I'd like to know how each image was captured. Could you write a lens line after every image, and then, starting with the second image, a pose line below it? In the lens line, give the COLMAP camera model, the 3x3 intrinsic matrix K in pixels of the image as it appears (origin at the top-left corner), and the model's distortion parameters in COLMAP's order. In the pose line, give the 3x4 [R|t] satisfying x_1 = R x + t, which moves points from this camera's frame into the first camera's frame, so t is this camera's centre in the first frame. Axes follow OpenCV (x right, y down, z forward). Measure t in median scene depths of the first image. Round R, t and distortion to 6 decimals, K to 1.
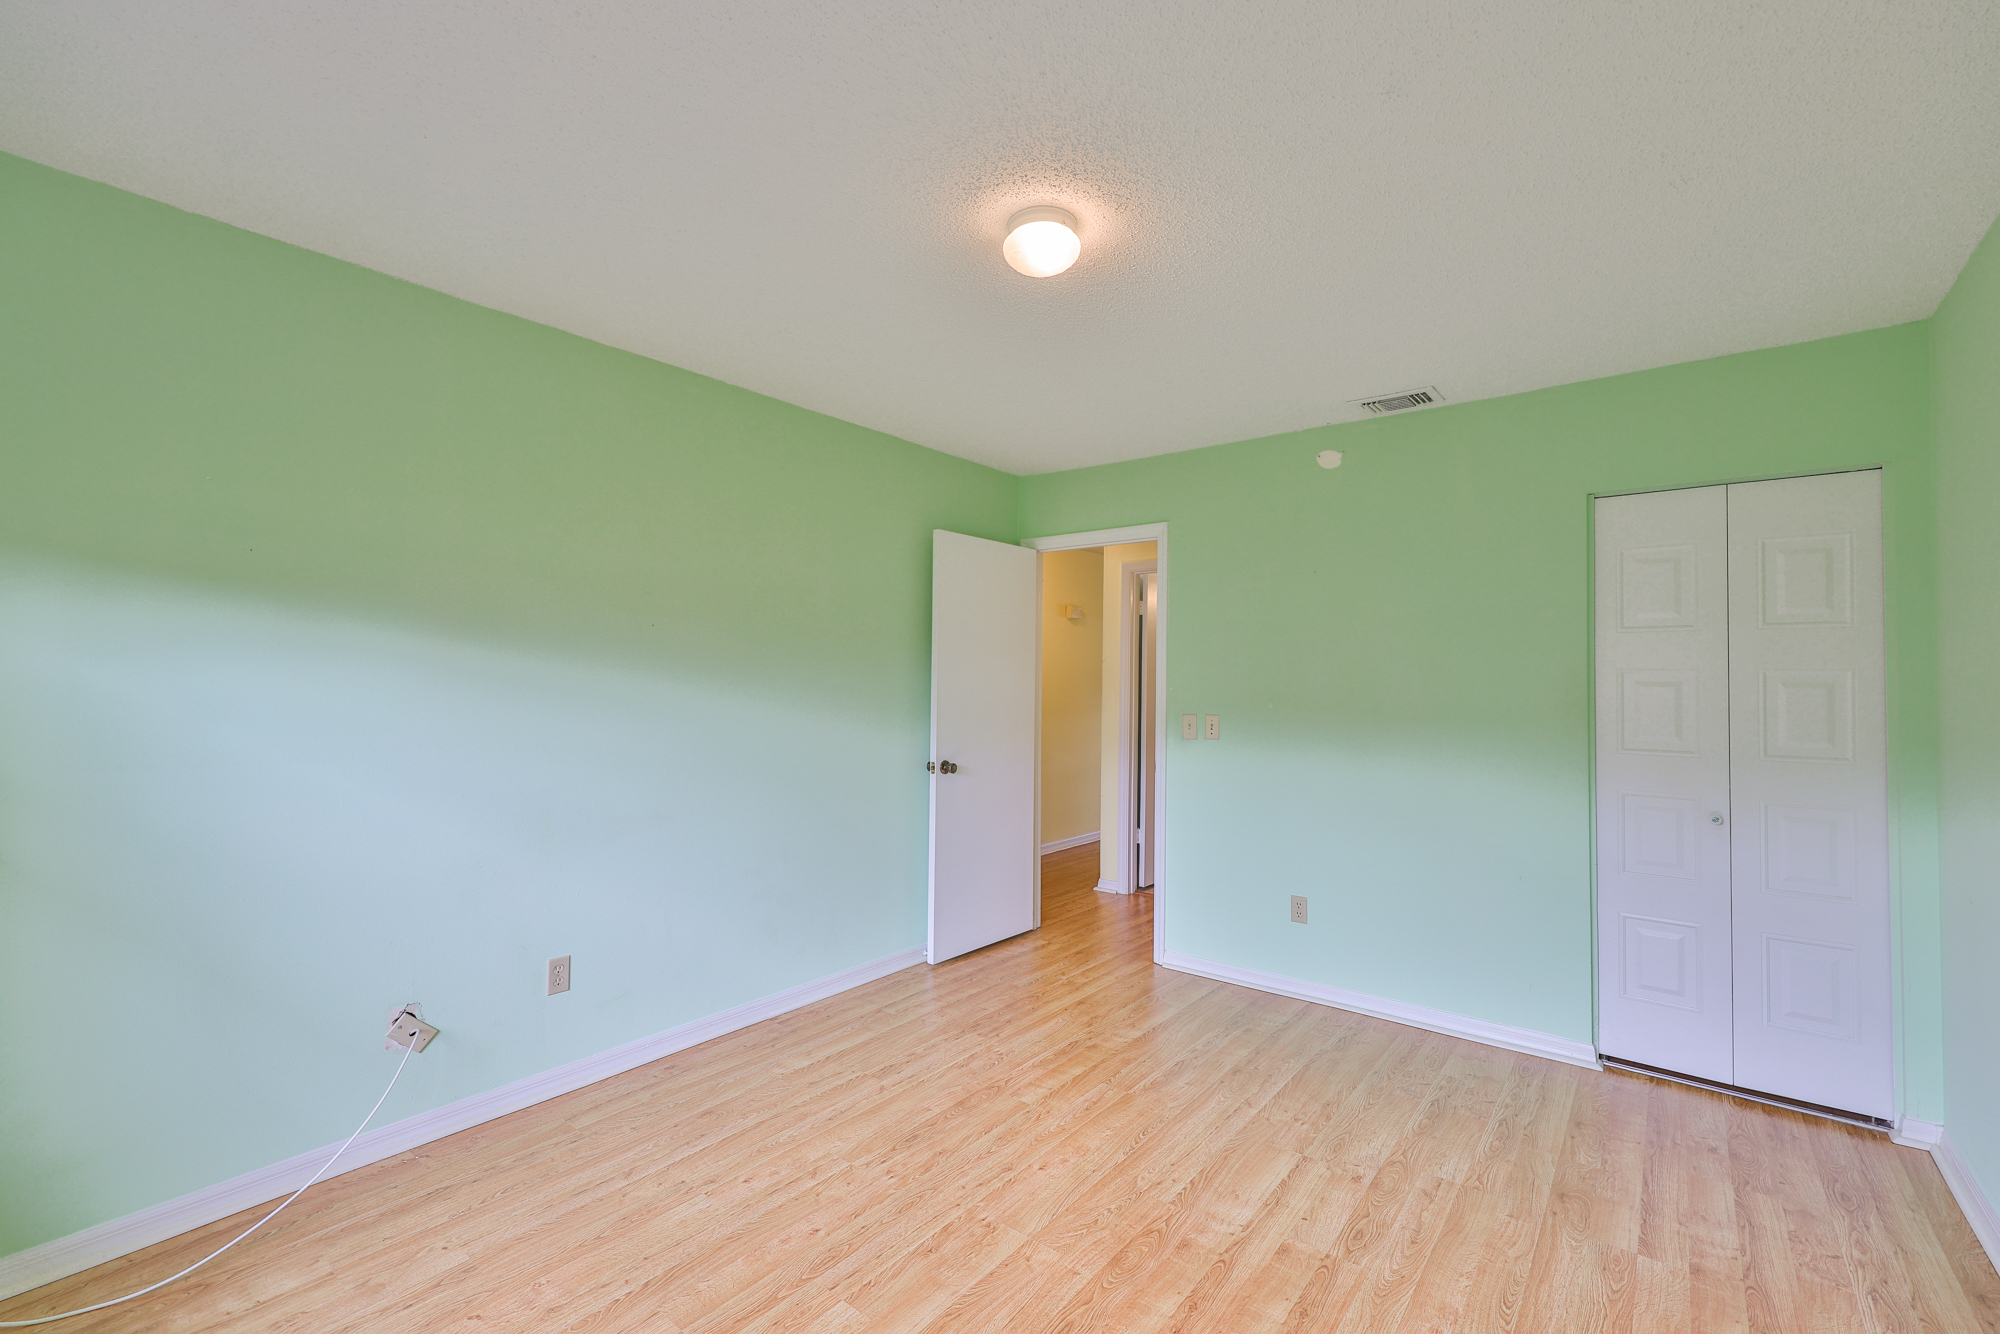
lens RADIAL K [[863.3, 0, 987.3], [0, 863.3, 676.3], [0, 0, 1]] dist [0.004234, 0.000397]
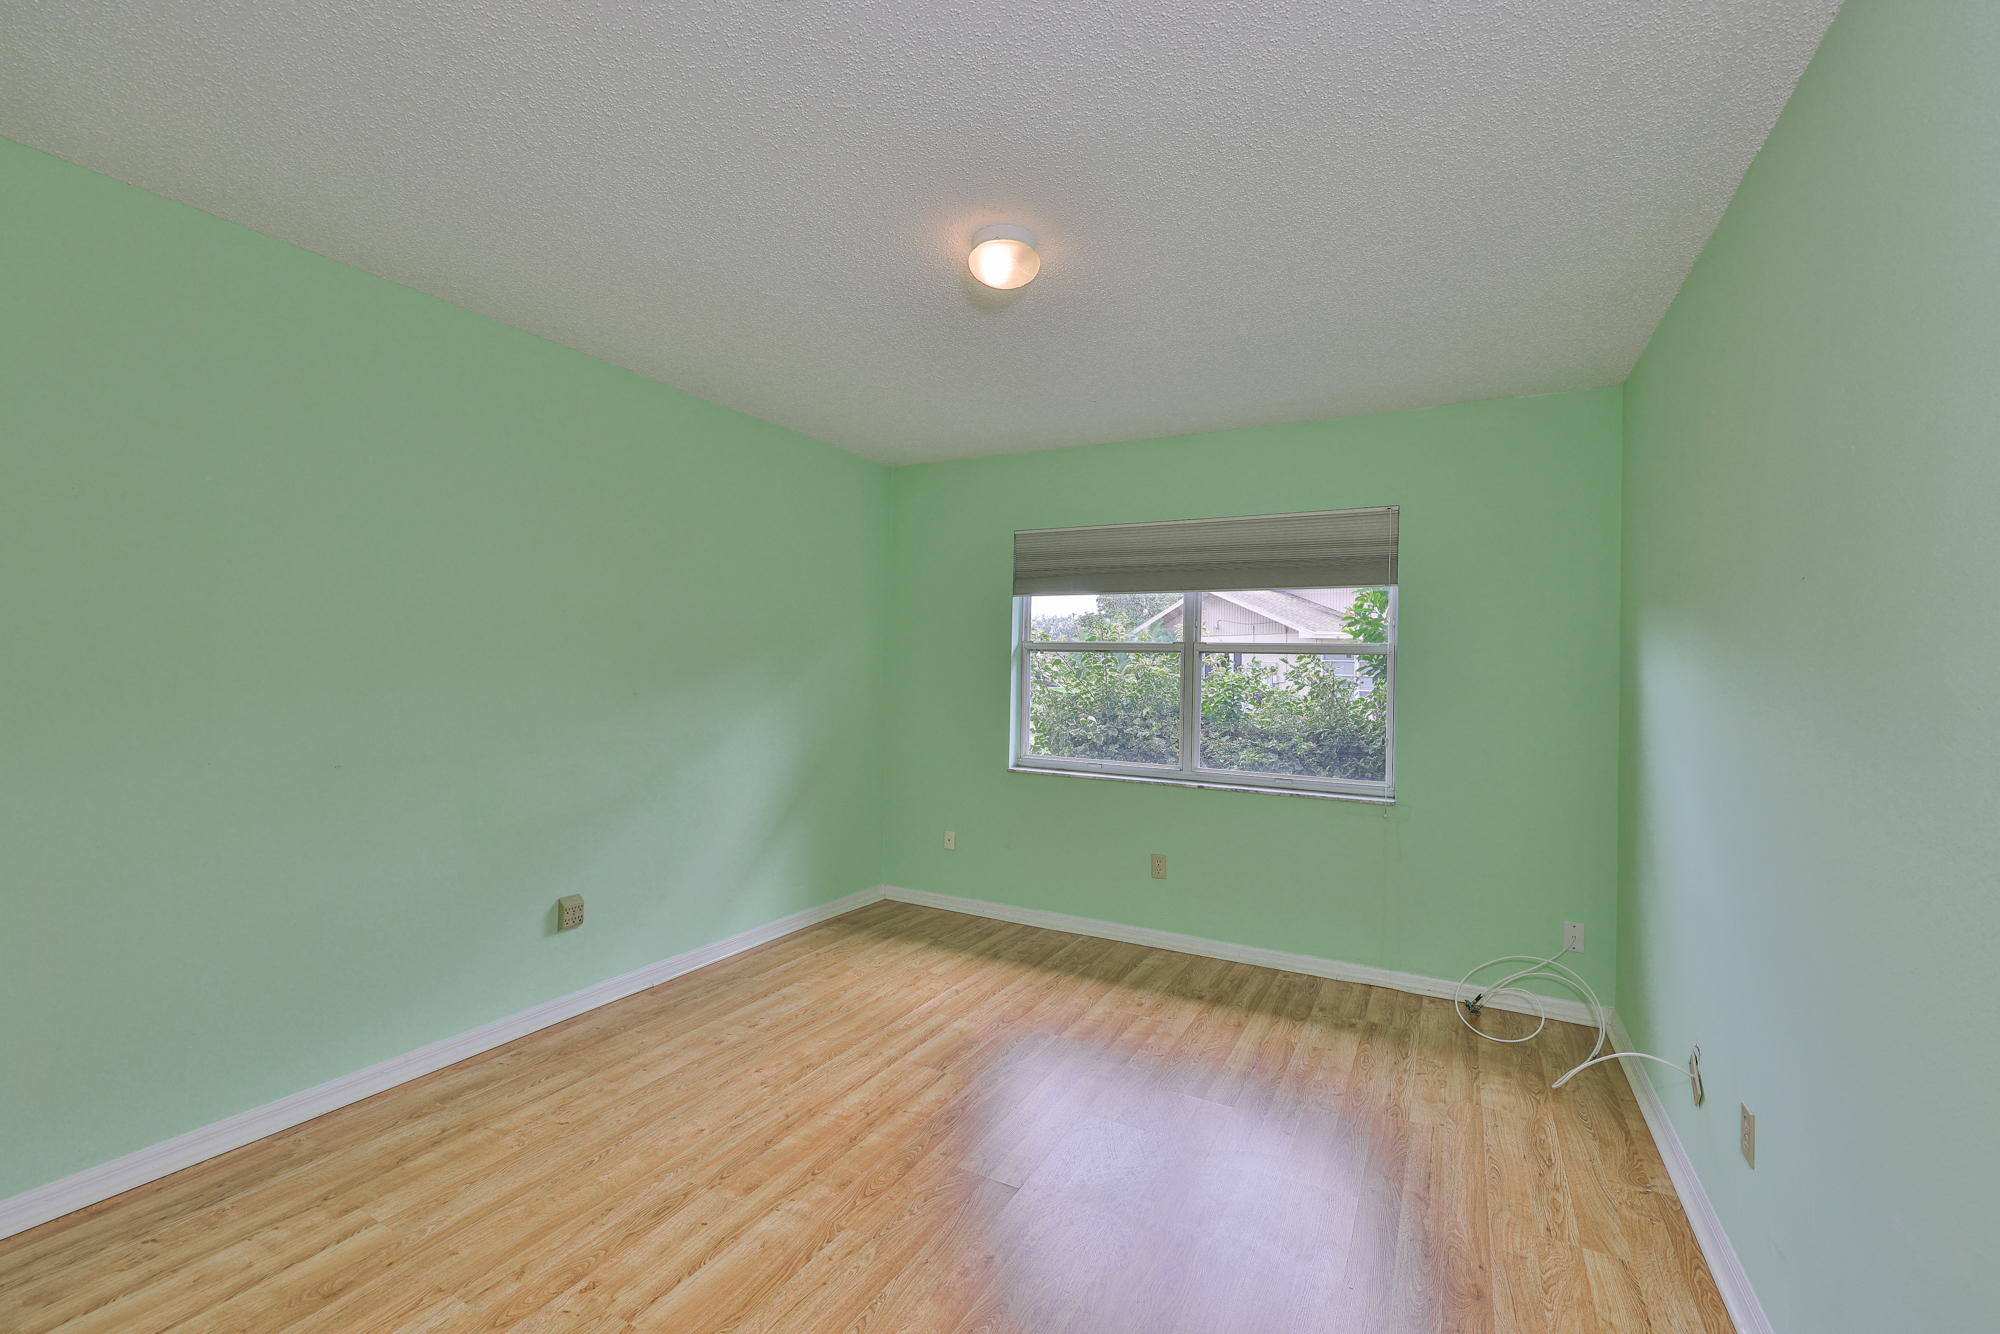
lens RADIAL K [[863.3, 0, 987.3], [0, 863.3, 676.3], [0, 0, 1]] dist [0.004234, 0.000397]
pose [[-0.984042, -0.028143, -0.175697, 0.241346], [-0.030506, 0.999477, 0.010763, 0.013066], [0.175302, 0.015951, -0.984385, 1.930966]]
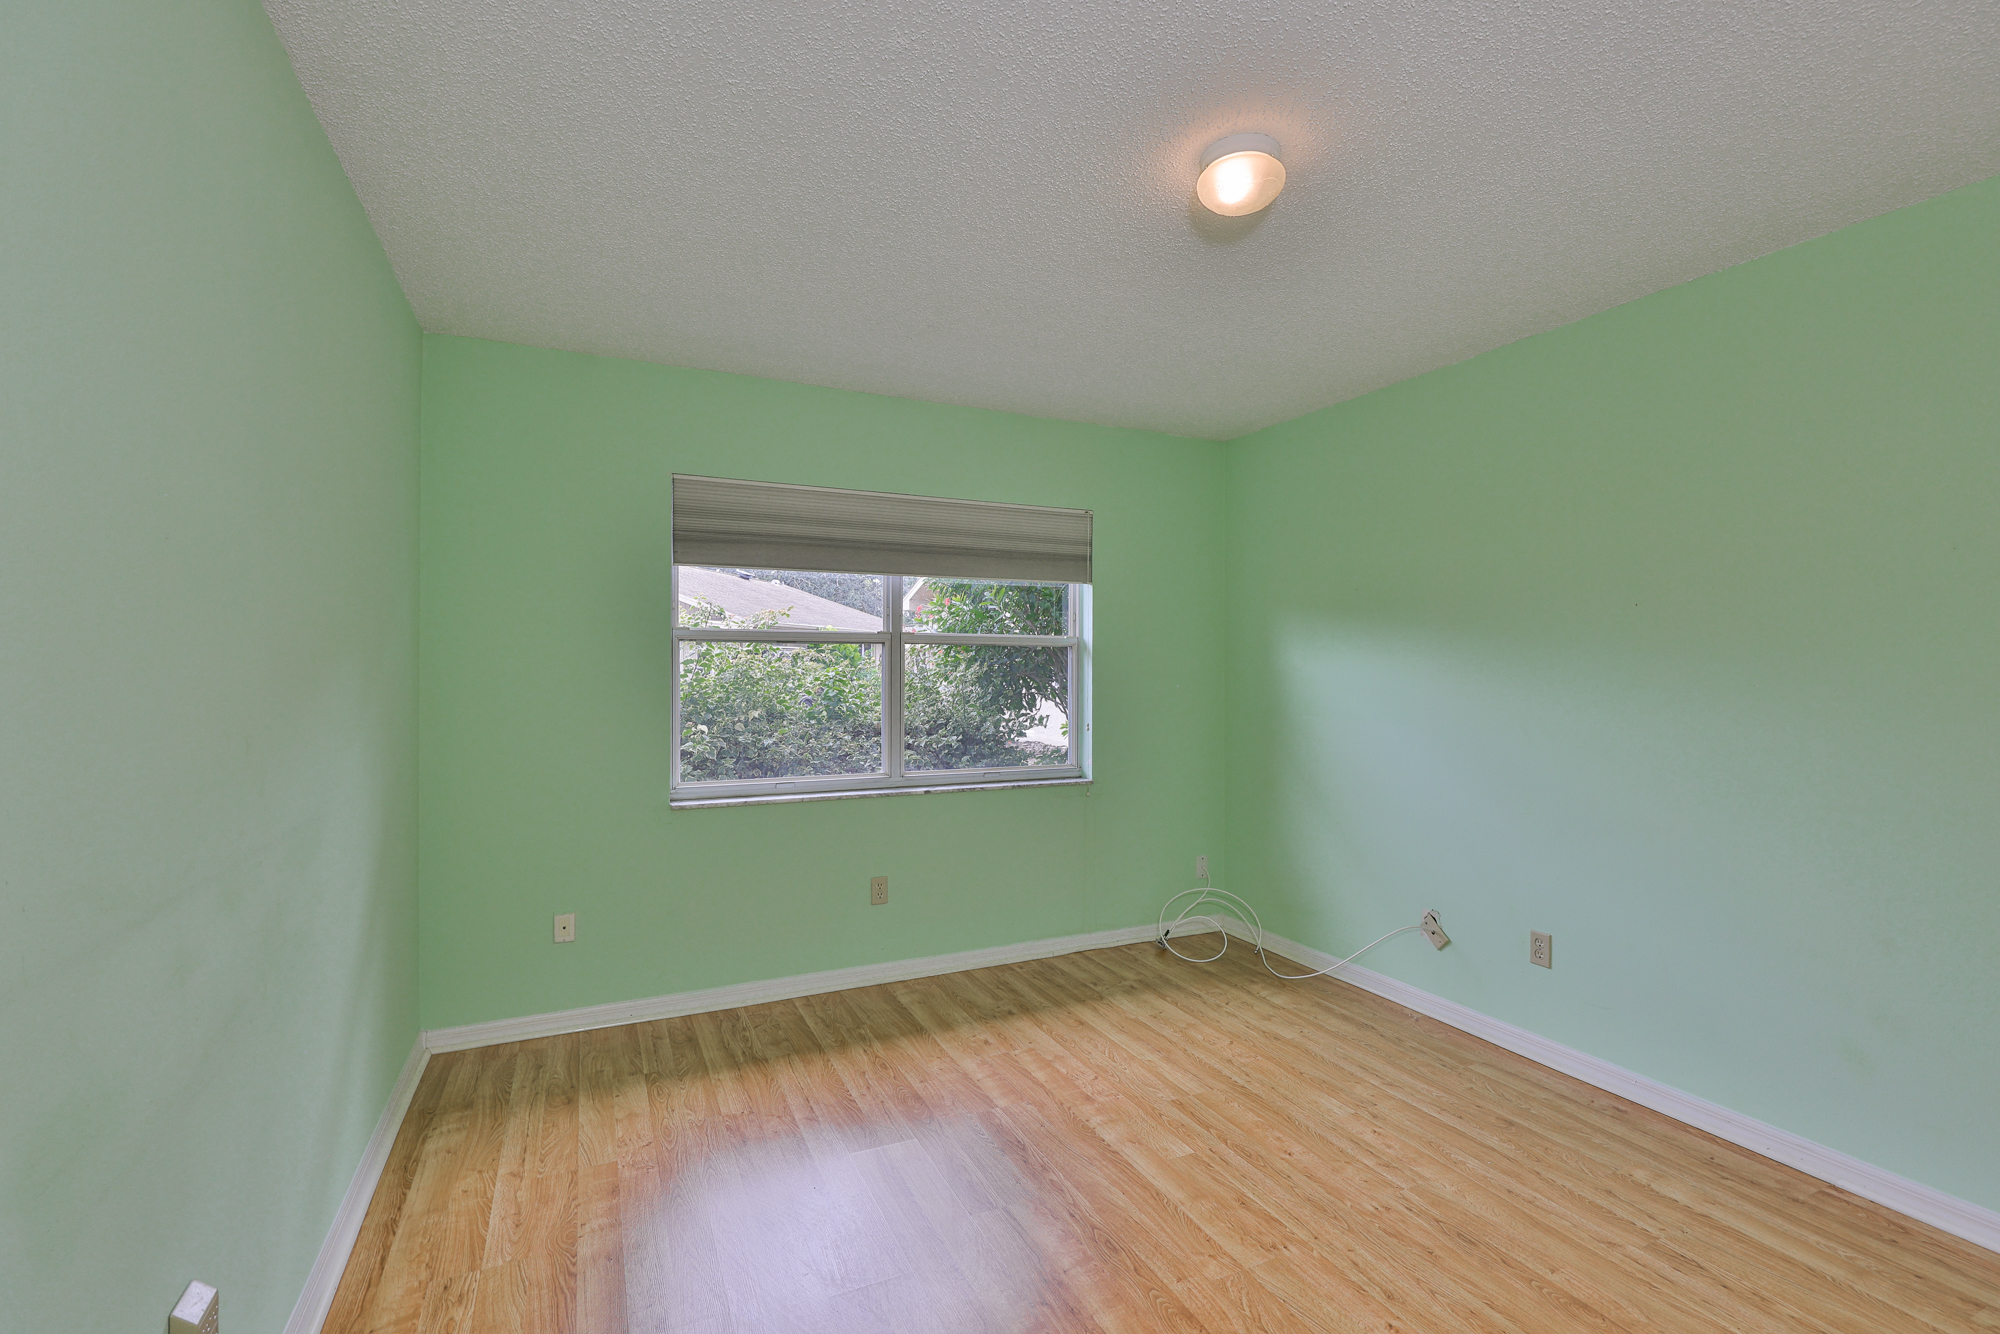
lens RADIAL K [[863.3, 0, 987.3], [0, 863.3, 676.3], [0, 0, 1]] dist [0.004234, 0.000397]
pose [[-0.450399, -0.004770, -0.892814, 0.921827], [-0.001196, 0.999988, -0.004739, 0.029194], [0.892826, -0.001066, -0.450400, 1.090920]]
